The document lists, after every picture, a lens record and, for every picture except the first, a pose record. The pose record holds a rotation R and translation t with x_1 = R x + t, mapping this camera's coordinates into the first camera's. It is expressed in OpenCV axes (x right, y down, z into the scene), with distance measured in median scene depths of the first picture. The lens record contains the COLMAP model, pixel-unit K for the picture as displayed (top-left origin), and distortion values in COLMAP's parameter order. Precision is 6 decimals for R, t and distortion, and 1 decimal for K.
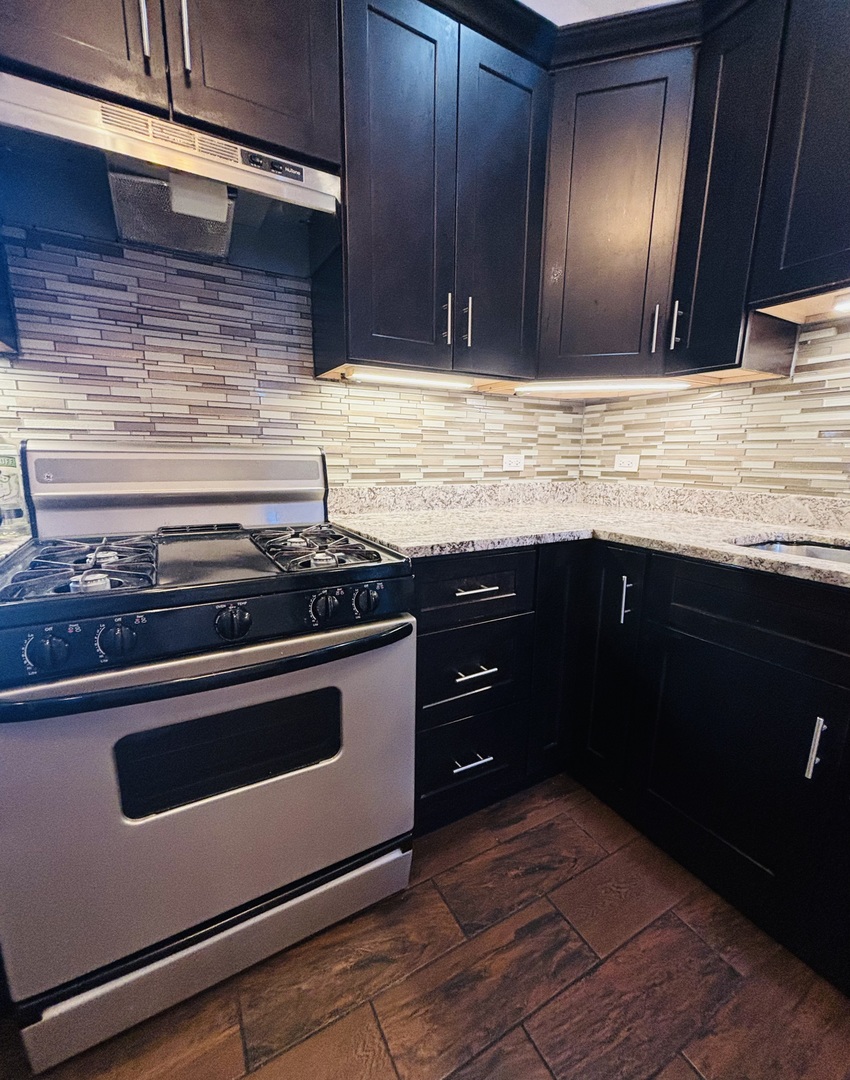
lens RADIAL K [[460.1, 0, 424.9], [0, 460.1, 543.7], [0, 0, 1]] dist [-0.003483, -0.001692]
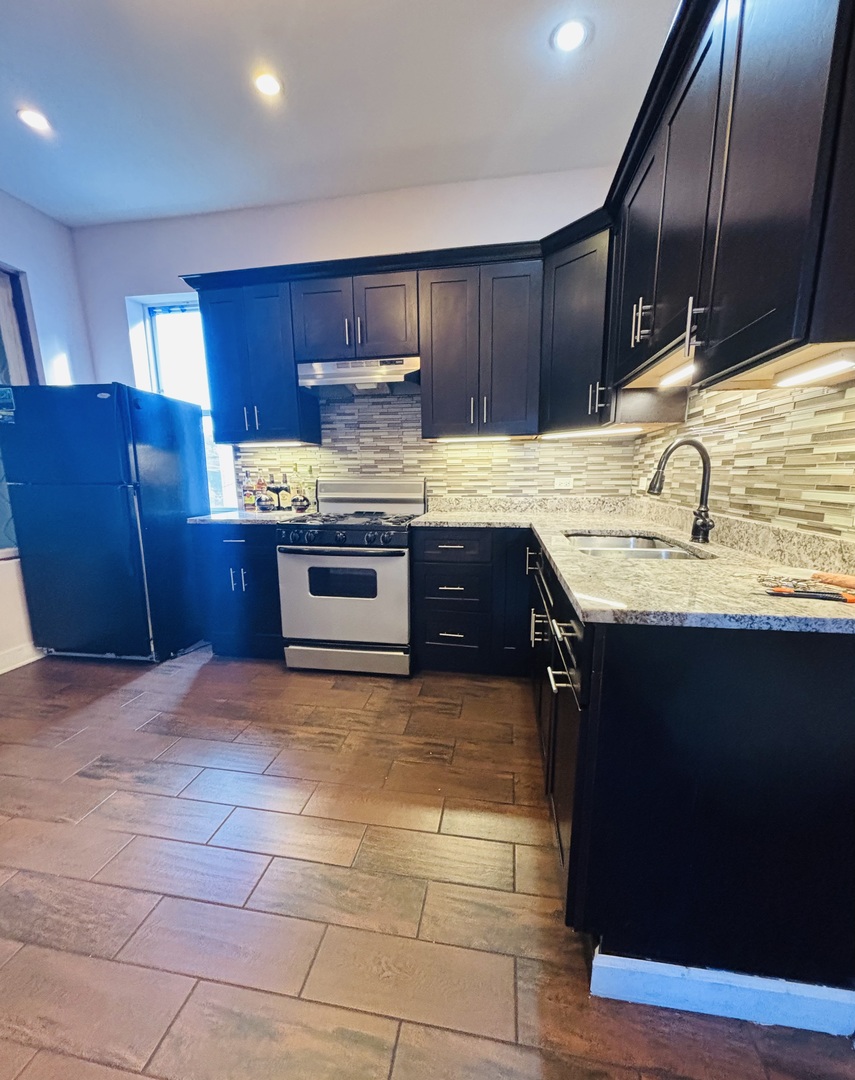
lens RADIAL K [[460.1, 0, 424.7], [0, 460.1, 569.6], [0, 0, 1]] dist [-0.003483, -0.001692]
pose [[0.768456, 0.113872, -0.629690, 1.172024], [-0.103694, 0.993193, 0.053063, 0.094325], [0.631446, 0.024518, 0.775032, -0.600045]]
